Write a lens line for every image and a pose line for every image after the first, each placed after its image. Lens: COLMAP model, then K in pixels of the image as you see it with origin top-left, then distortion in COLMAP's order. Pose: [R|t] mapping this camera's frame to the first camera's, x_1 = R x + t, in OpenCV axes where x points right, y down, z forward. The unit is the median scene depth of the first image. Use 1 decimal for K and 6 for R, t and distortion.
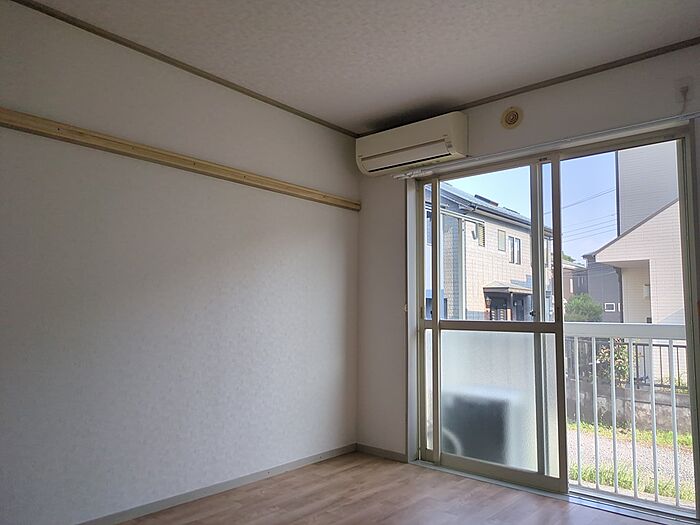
lens RADIAL K [[525.7, 0, 350.0], [0, 525.7, 262.5], [0, 0, 1]] dist [0.006293, 0.000873]
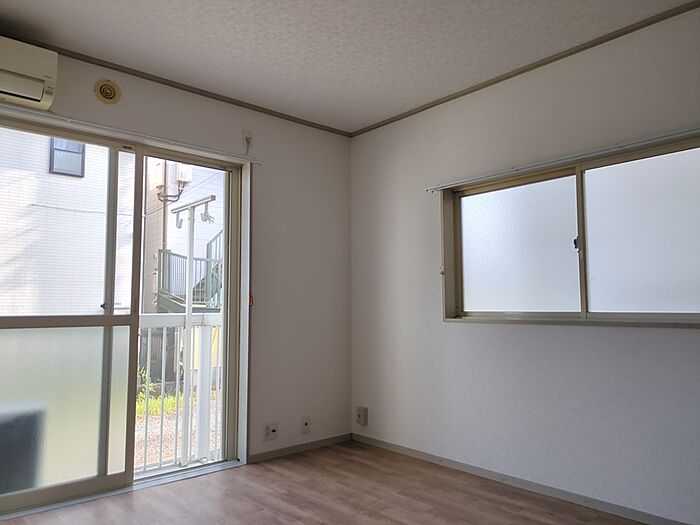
lens RADIAL K [[516.5, 0, 350.0], [0, 516.5, 262.5], [0, 0, 1]] dist [0.008854, 0.003076]
pose [[0.130335, 0.078560, 0.988353, -0.540506], [-0.093977, 0.993347, -0.066564, 0.042239], [-0.987006, -0.084207, 0.136850, 0.474618]]
